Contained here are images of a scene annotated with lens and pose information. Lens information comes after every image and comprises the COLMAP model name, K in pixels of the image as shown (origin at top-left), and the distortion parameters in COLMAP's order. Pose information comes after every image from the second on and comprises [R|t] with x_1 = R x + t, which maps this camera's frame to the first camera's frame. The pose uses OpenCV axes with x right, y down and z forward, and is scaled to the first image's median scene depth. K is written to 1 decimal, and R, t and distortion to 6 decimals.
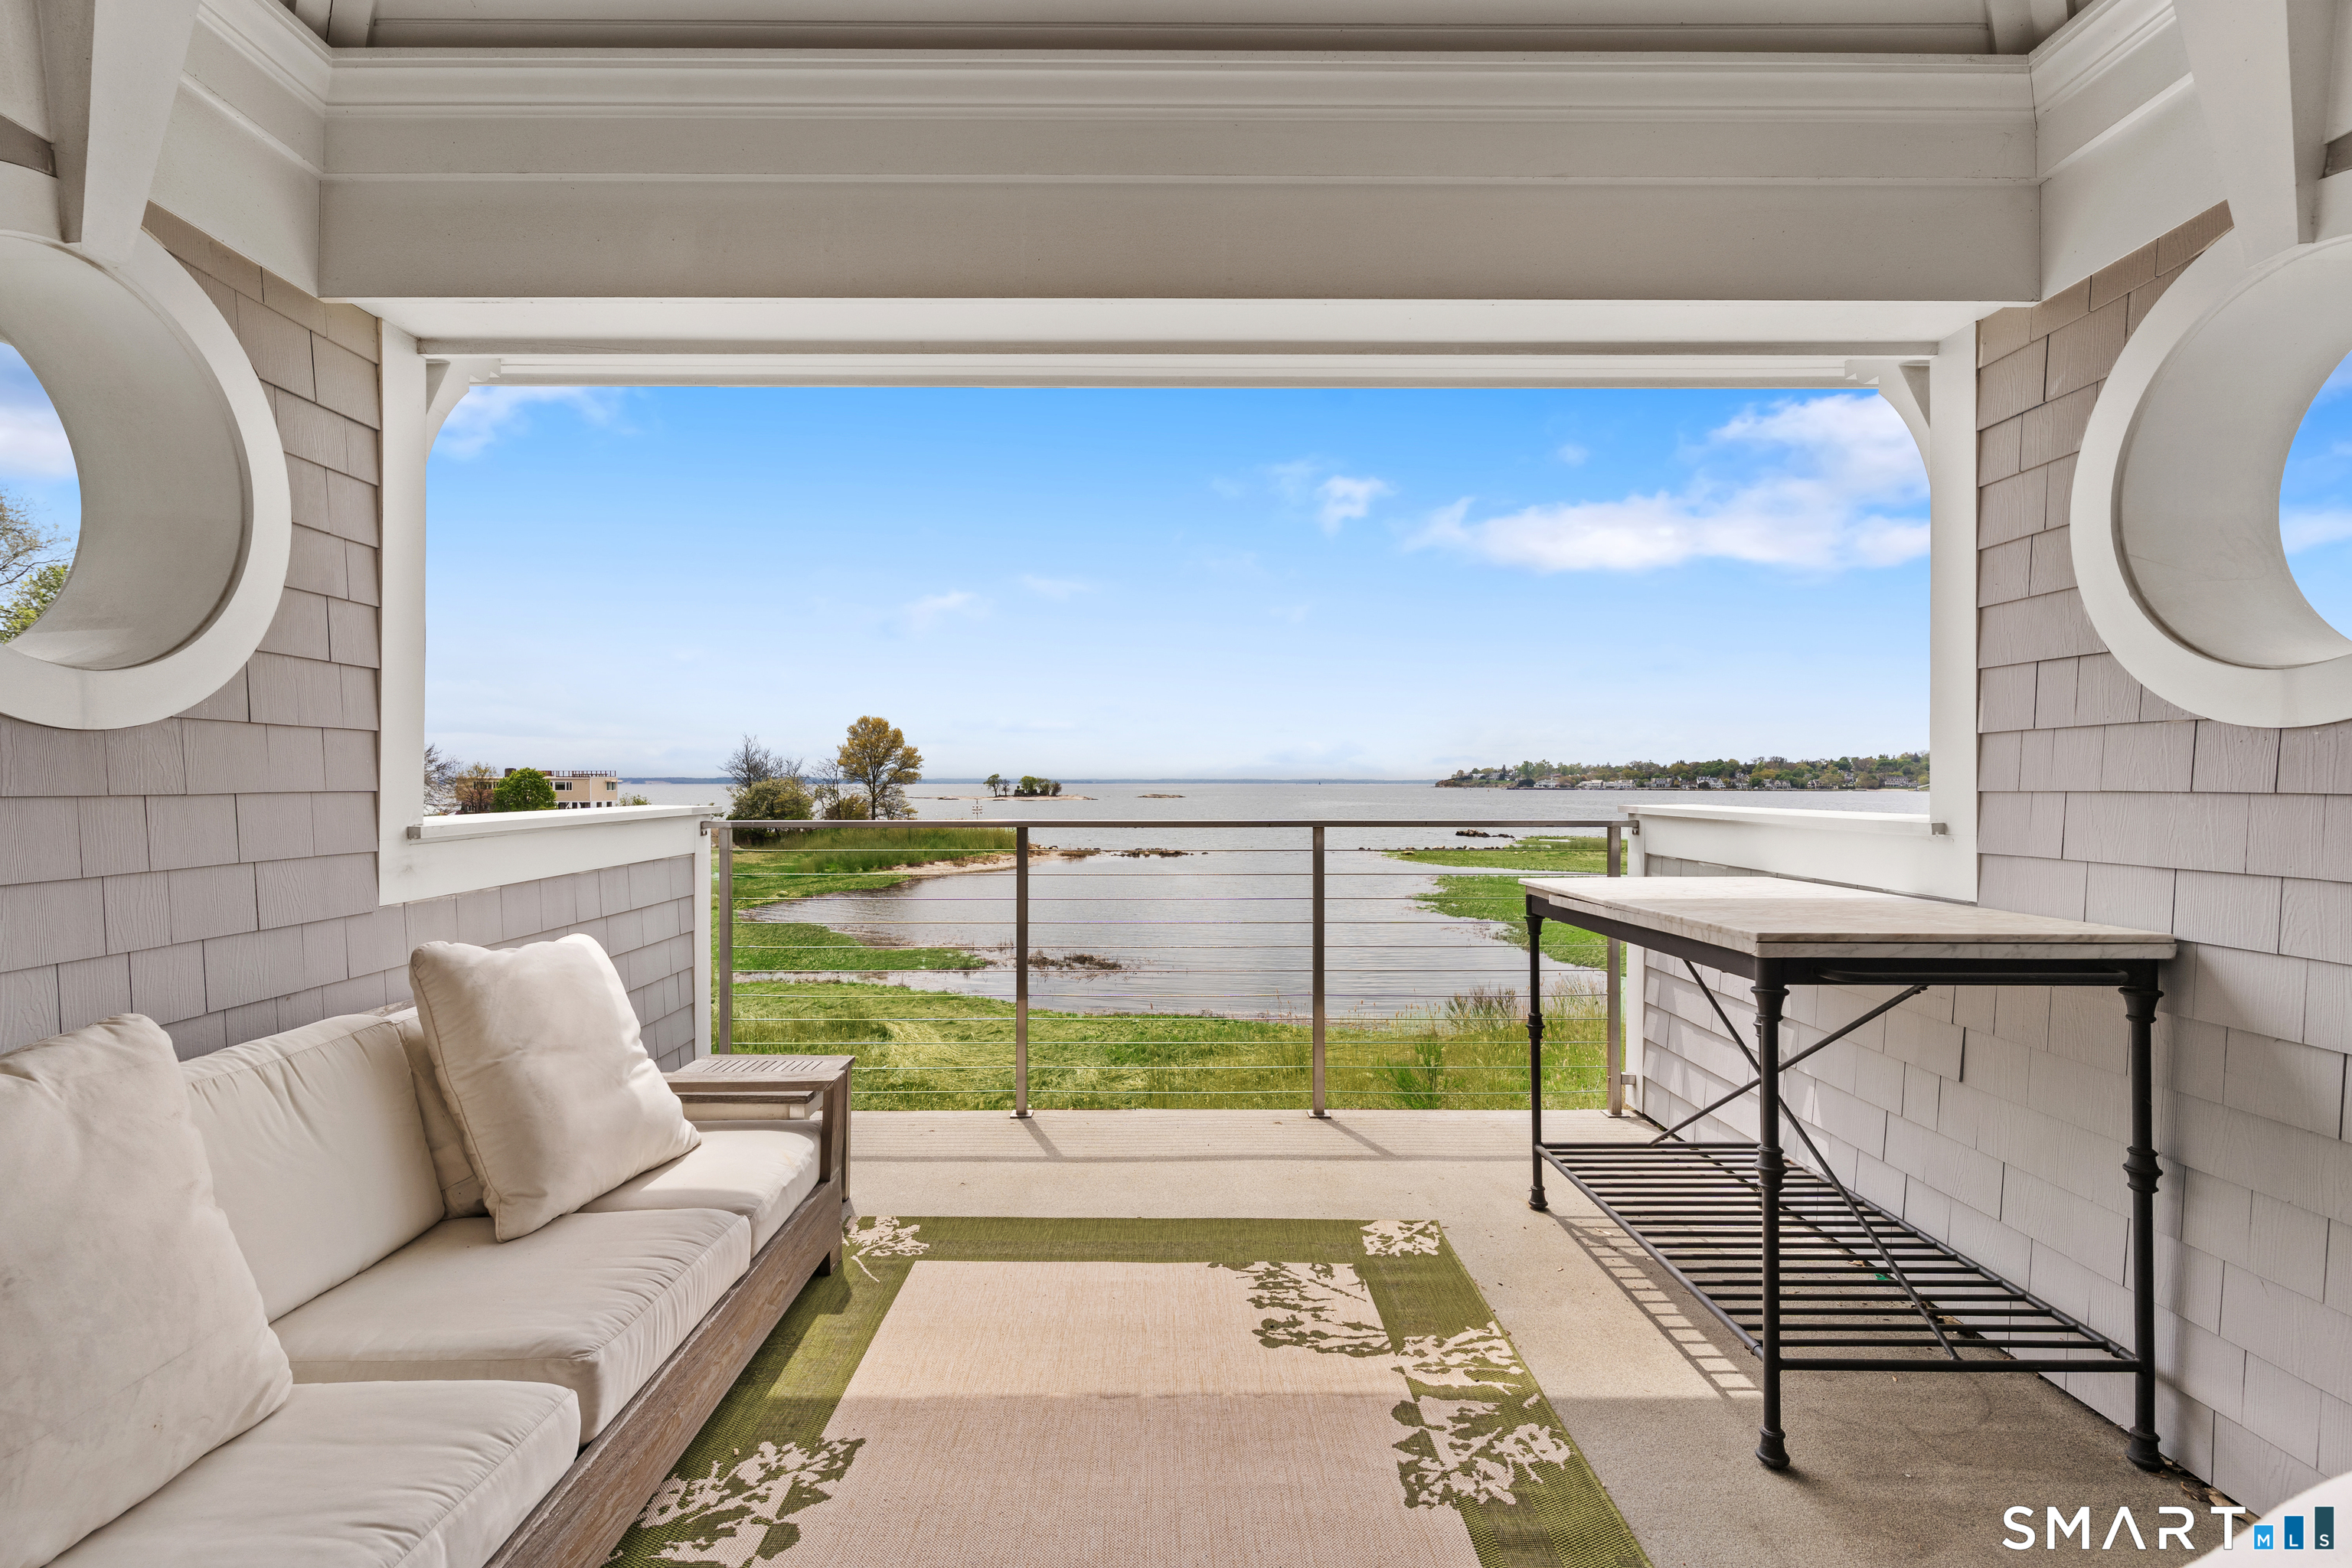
lens RADIAL K [[1117.1, 0, 1158.2], [0, 1117.1, 782.6], [0, 0, 1]] dist [-0.001045, -0.001372]
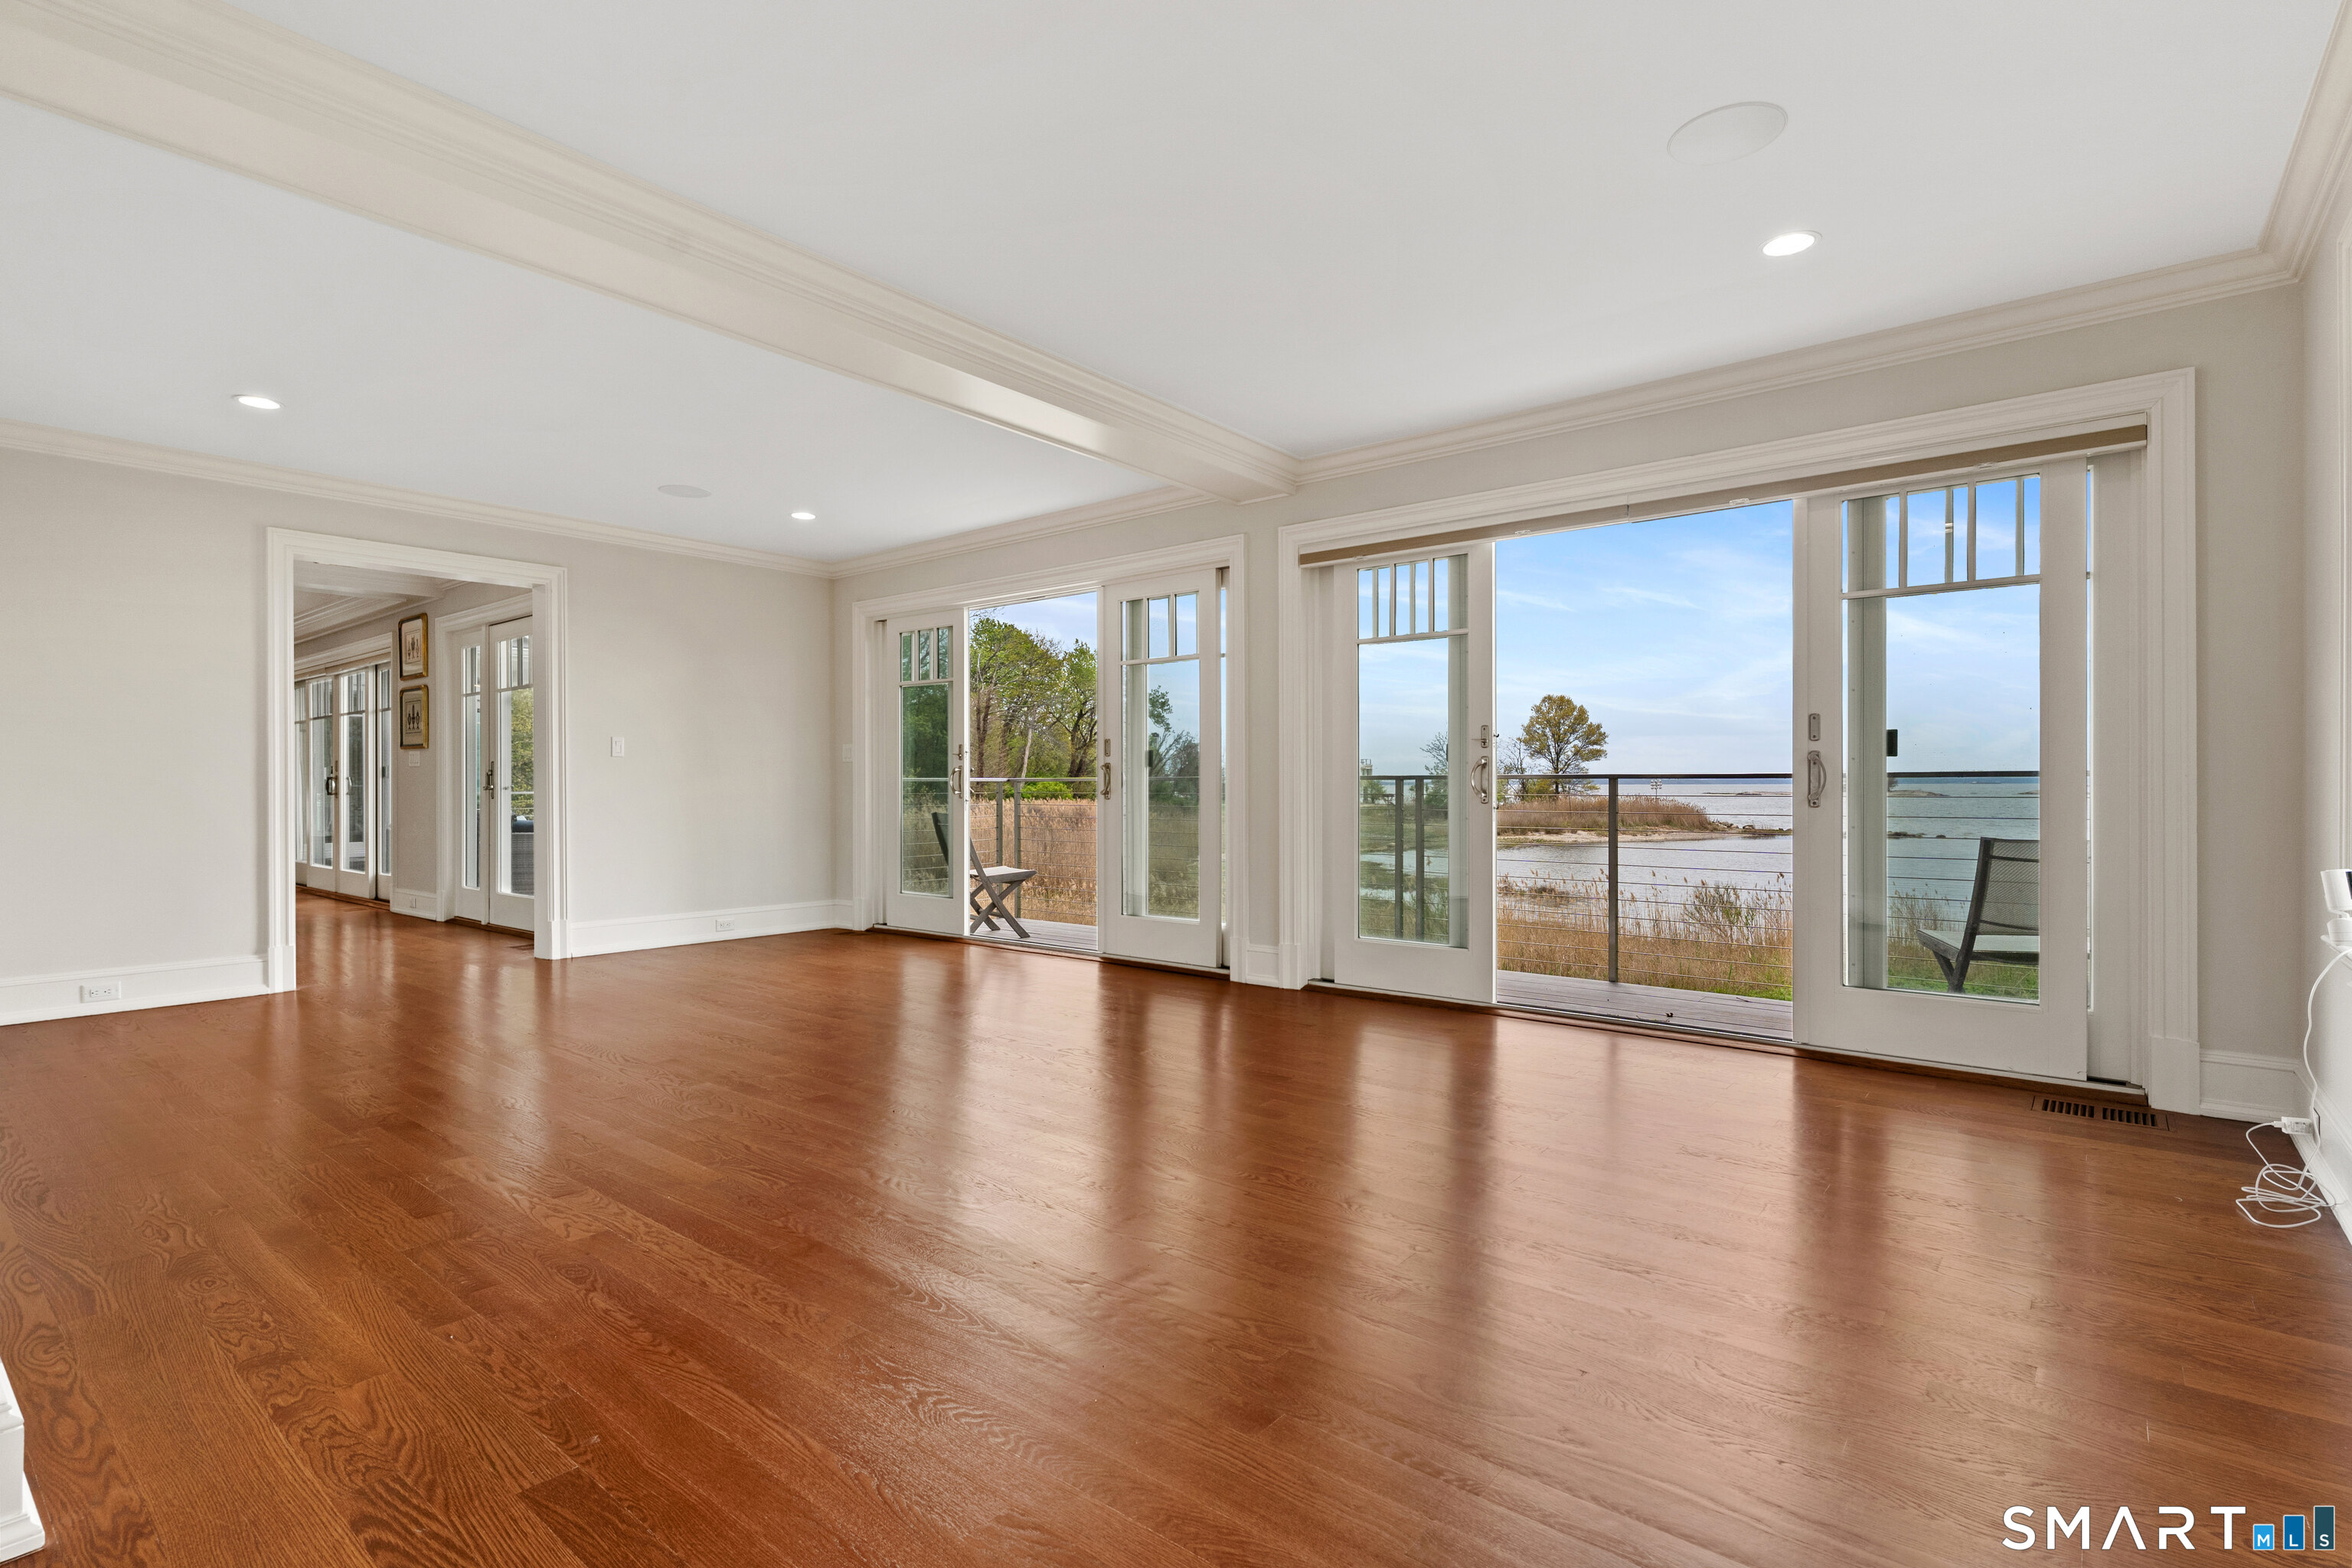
lens RADIAL K [[1117.1, 0, 1164.2], [0, 1117.1, 781.0], [0, 0, 1]] dist [-0.001045, -0.001372]
pose [[0.770553, -0.002770, -0.637369, 0.117942], [0.002679, 0.999996, -0.001107, 0.019840], [0.637370, -0.000855, 0.770558, -0.012608]]
